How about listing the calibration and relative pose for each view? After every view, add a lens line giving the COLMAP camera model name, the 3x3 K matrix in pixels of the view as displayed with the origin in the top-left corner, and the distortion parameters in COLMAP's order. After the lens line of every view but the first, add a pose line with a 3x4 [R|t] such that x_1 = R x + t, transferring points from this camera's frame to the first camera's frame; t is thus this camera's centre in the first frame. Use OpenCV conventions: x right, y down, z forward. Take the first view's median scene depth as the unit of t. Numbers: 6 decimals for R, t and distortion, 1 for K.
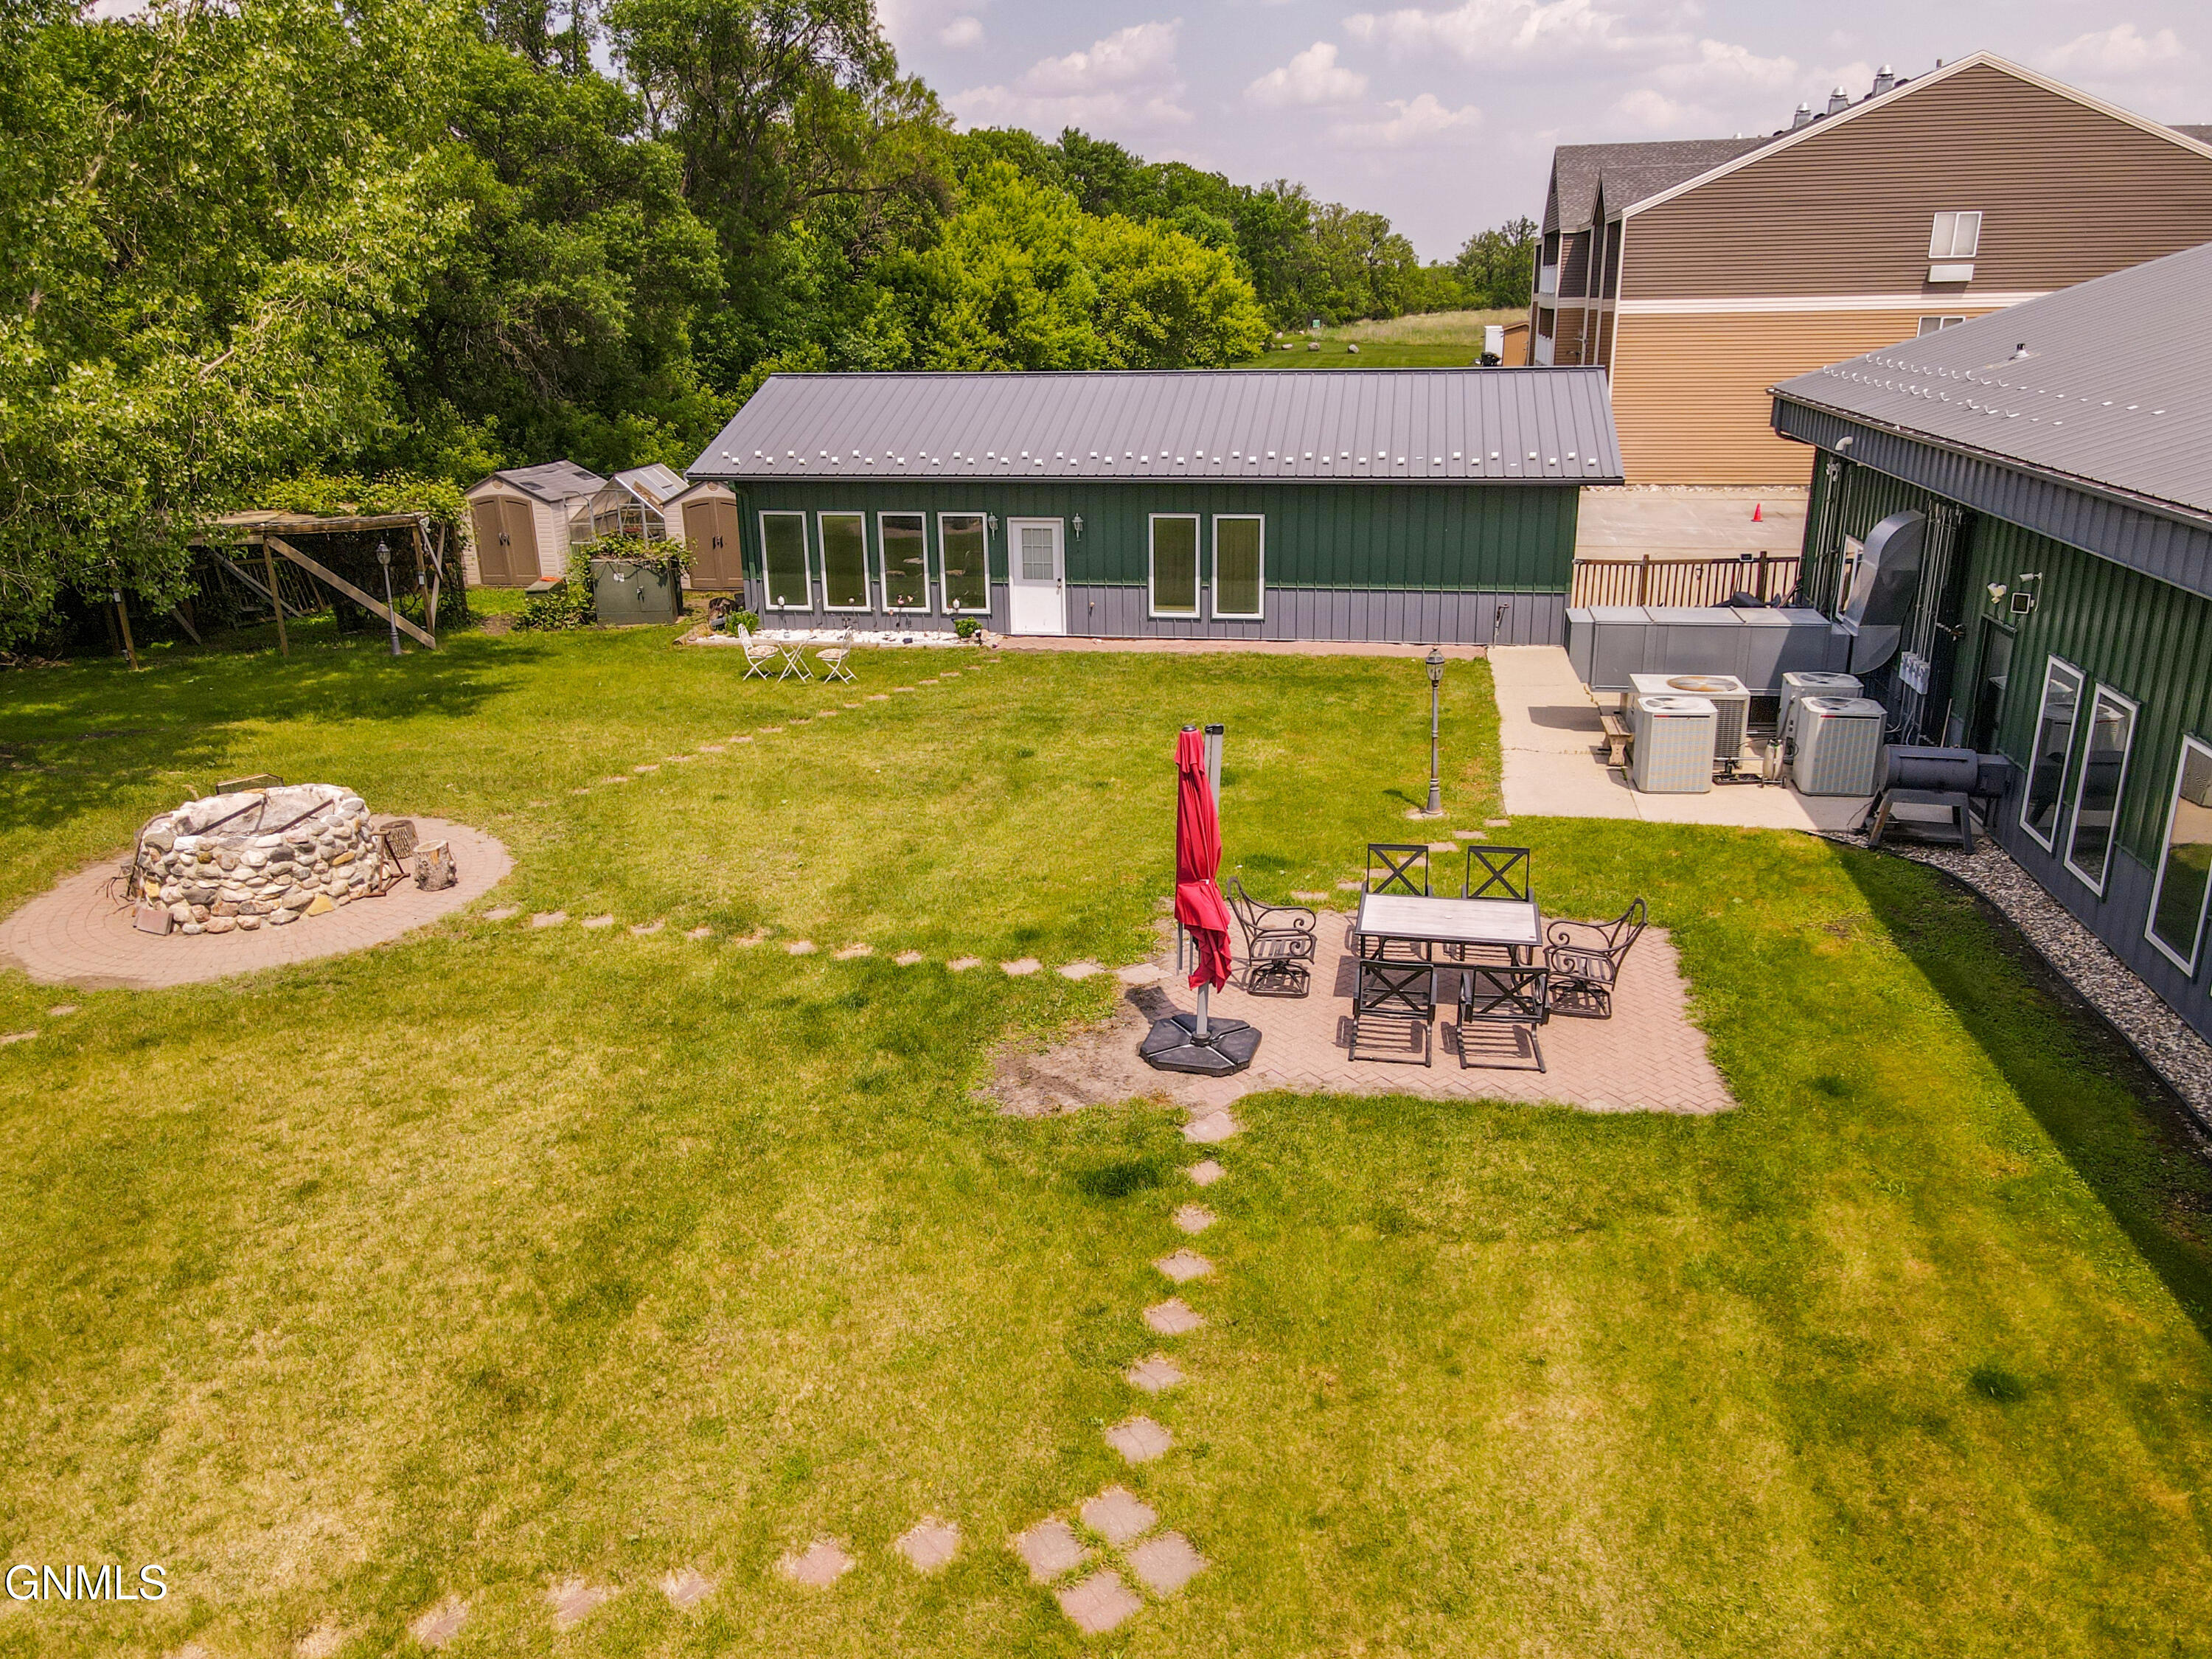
lens RADIAL K [[1610.3, 0, 1097.4], [0, 1610.3, 820.0], [0, 0, 1]] dist [-0.007255, 0.050019]
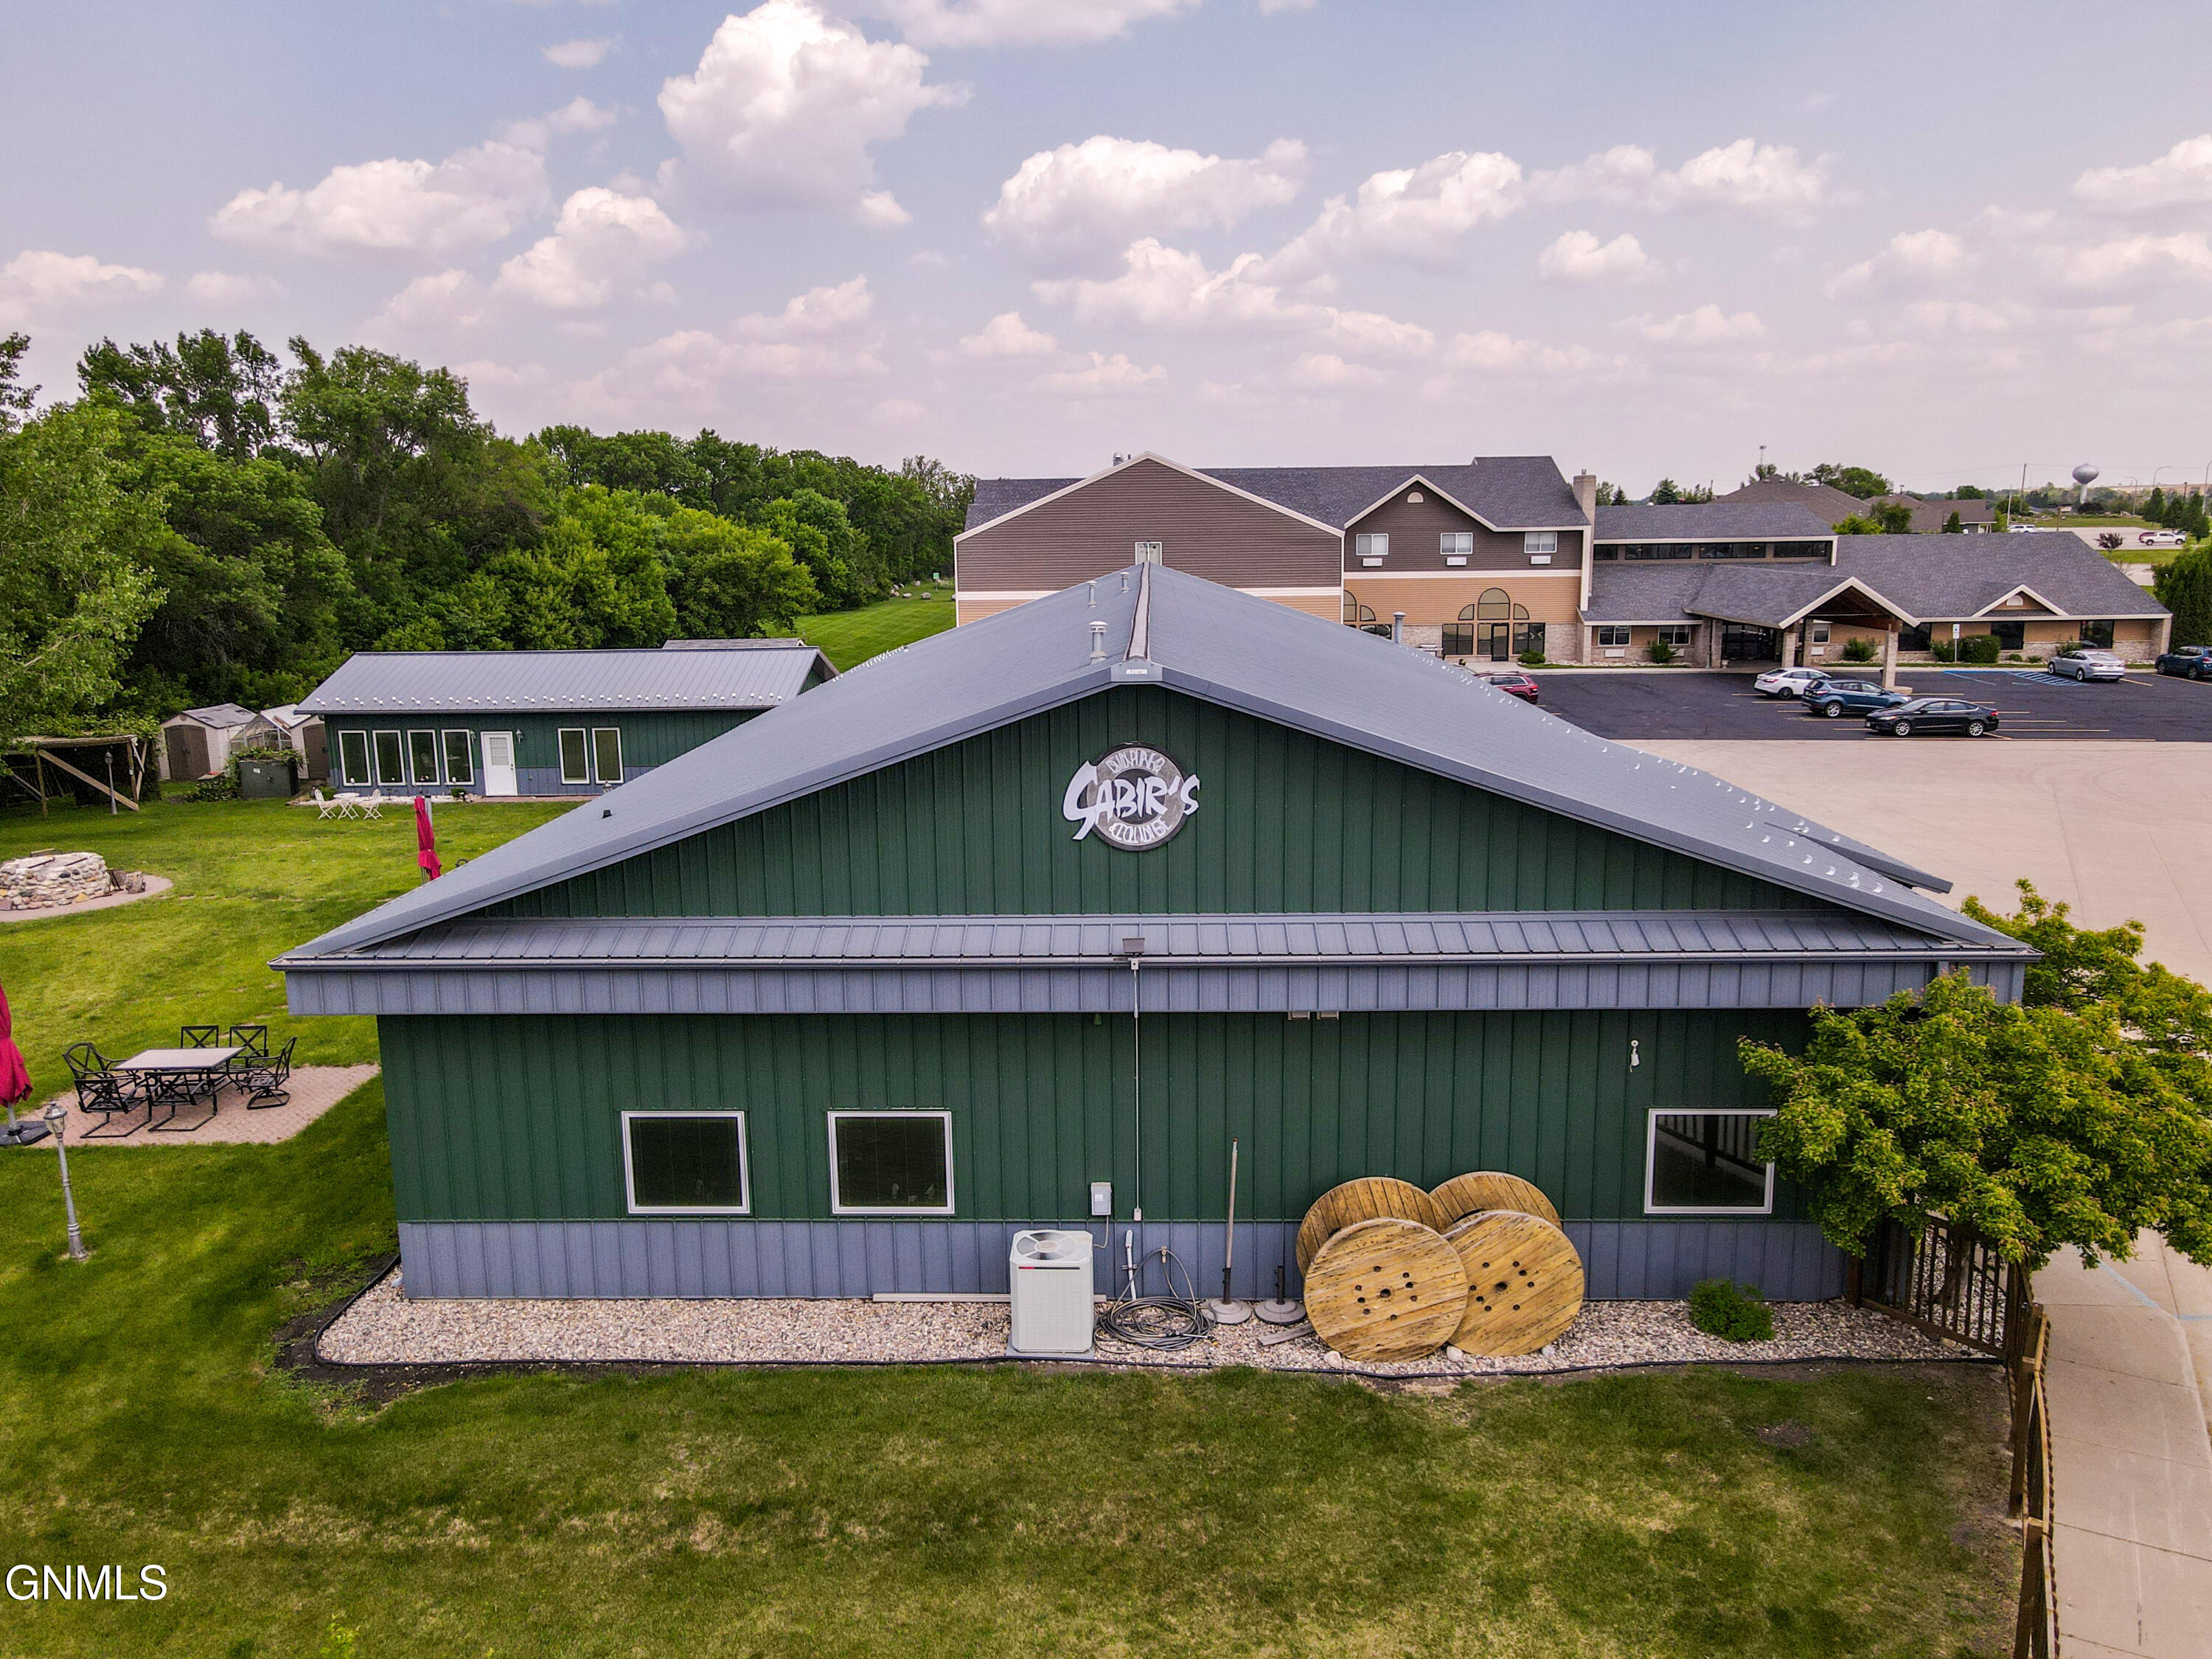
lens RADIAL K [[1623.3, 0, 1109.5], [0, 1623.3, 812.7], [0, 0, 1]] dist [-0.004882, 0.030829]
pose [[0.988072, -0.024896, 0.151968, 0.365739], [0.045915, 0.989586, -0.136420, 0.186478], [-0.146989, 0.141770, 0.978926, -0.892071]]
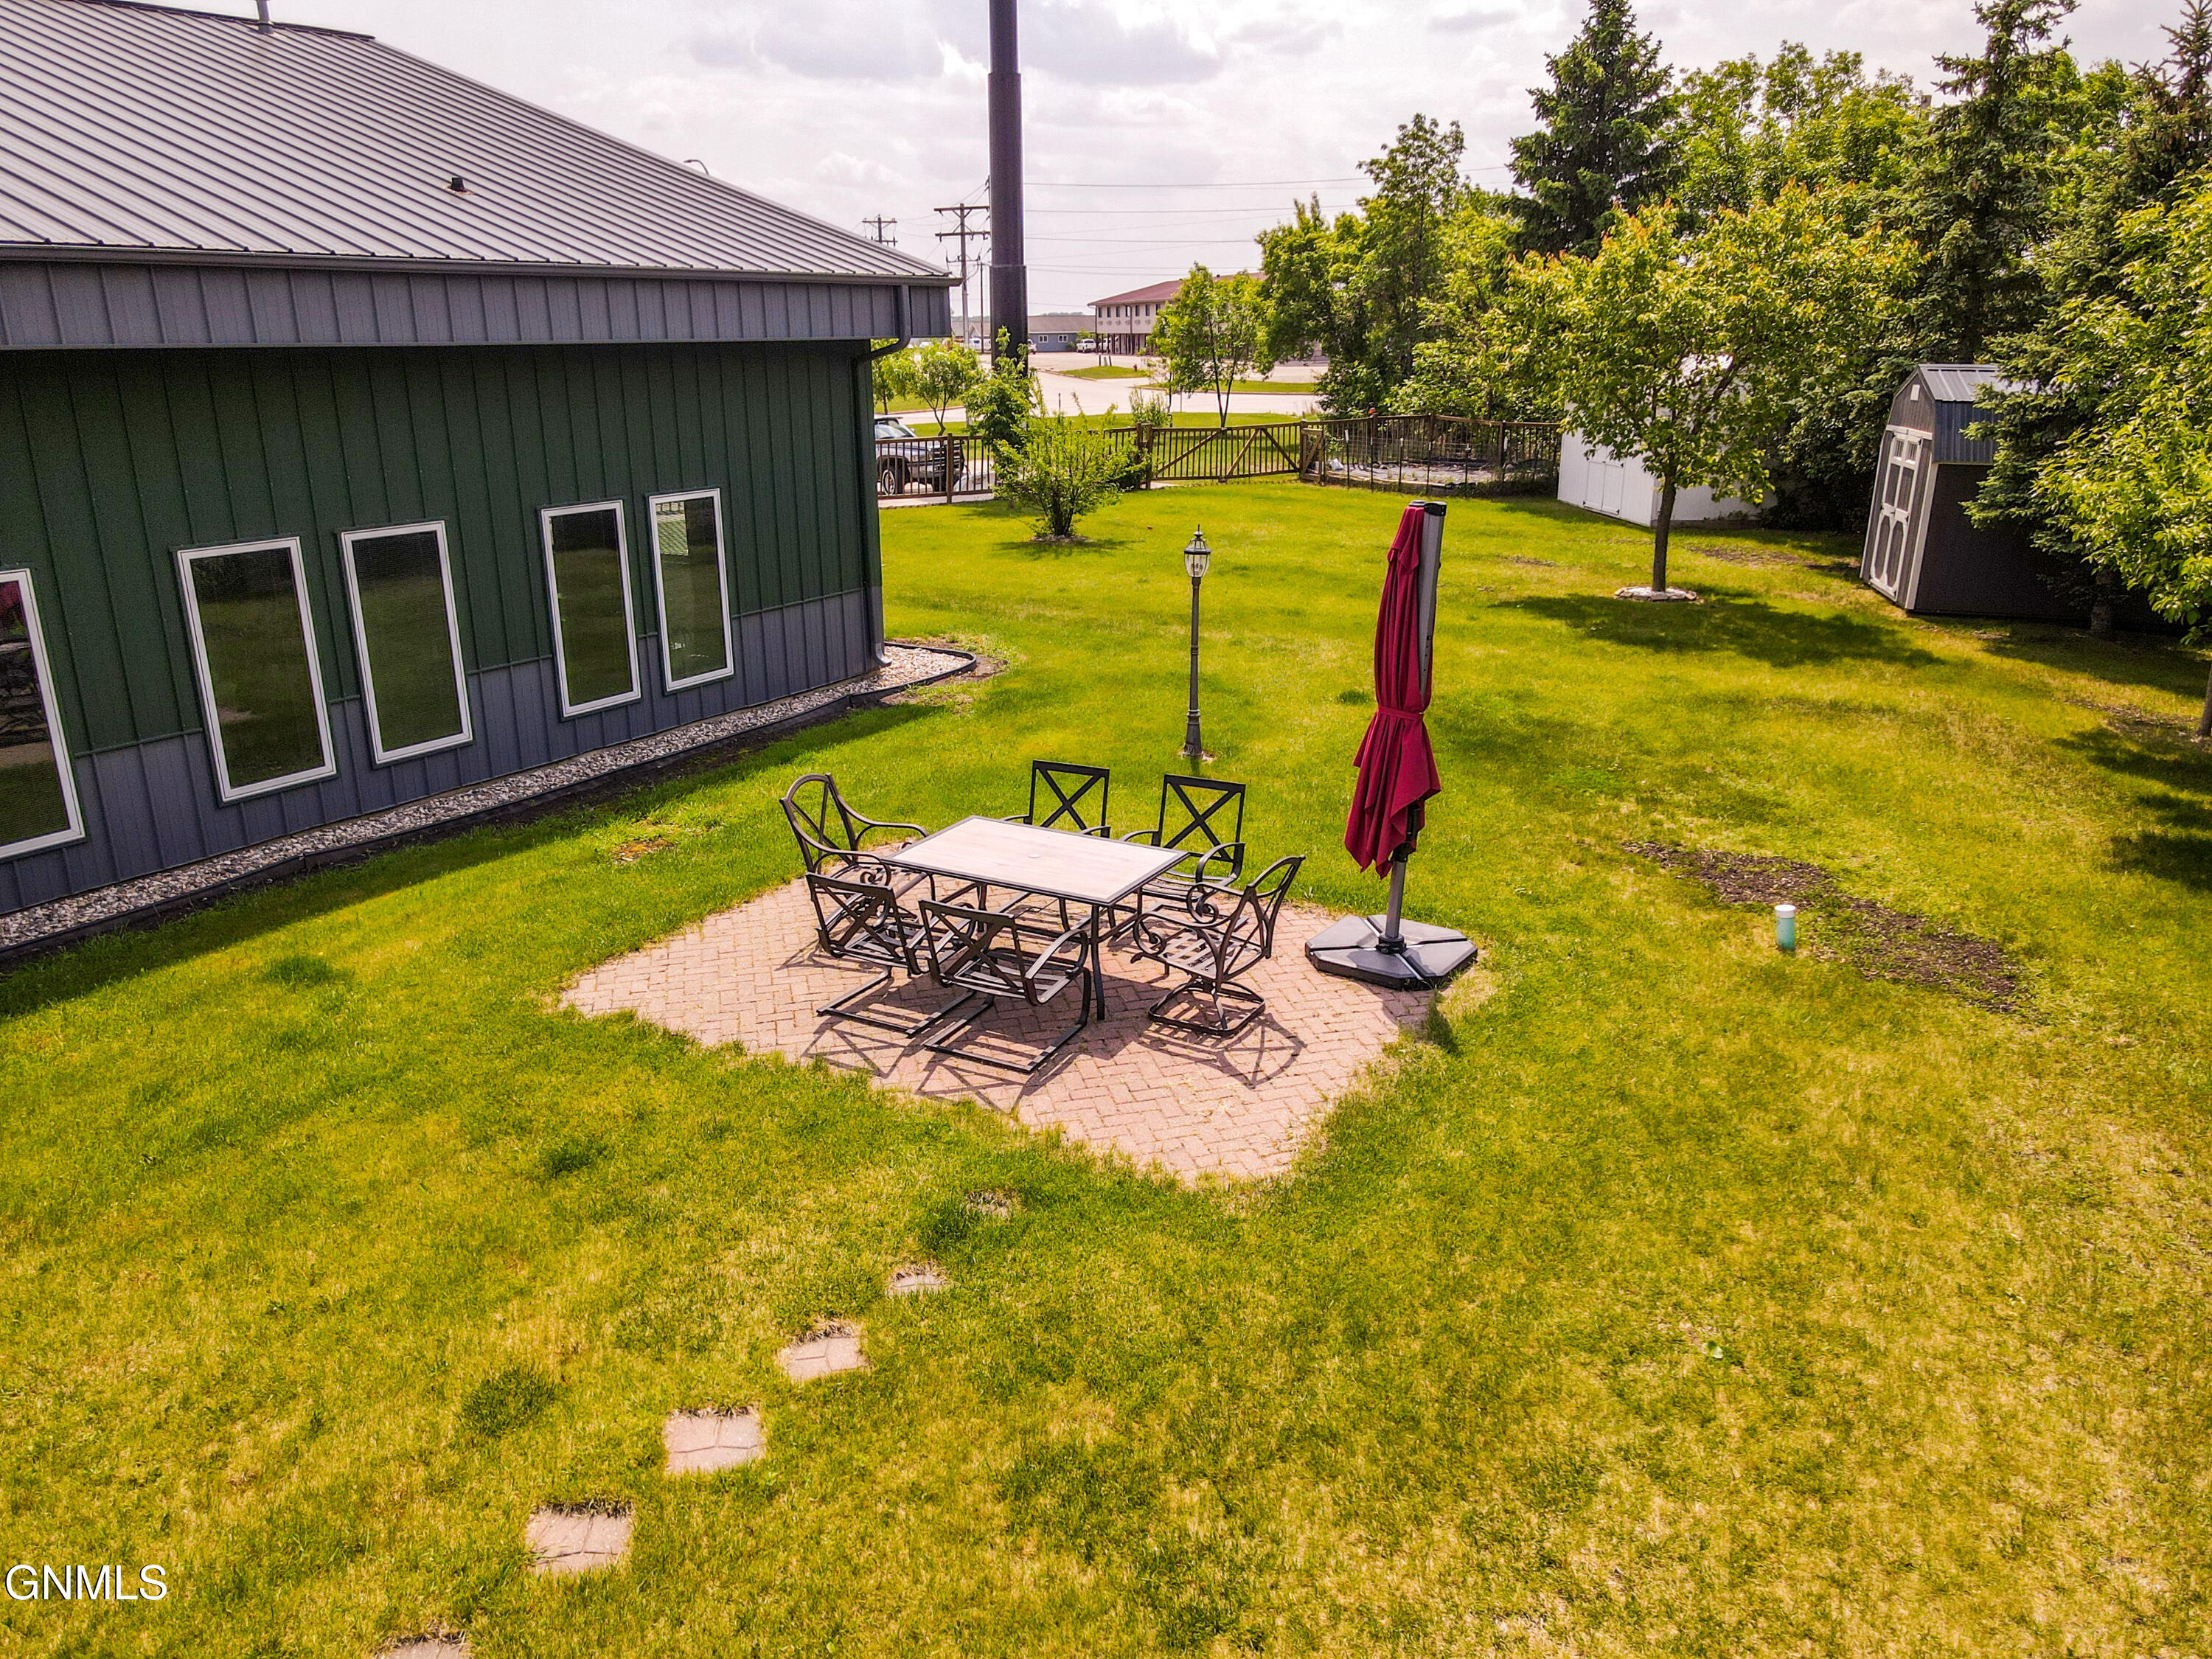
lens RADIAL K [[1615.0, 0, 1099.6], [0, 1615.0, 828.6], [0, 0, 1]] dist [0.003523, 0.029763]
pose [[-0.929527, -0.091698, 0.357172, -0.123077], [0.132284, 0.821200, 0.555096, -0.010533], [-0.344211, 0.563224, -0.751197, 0.285600]]
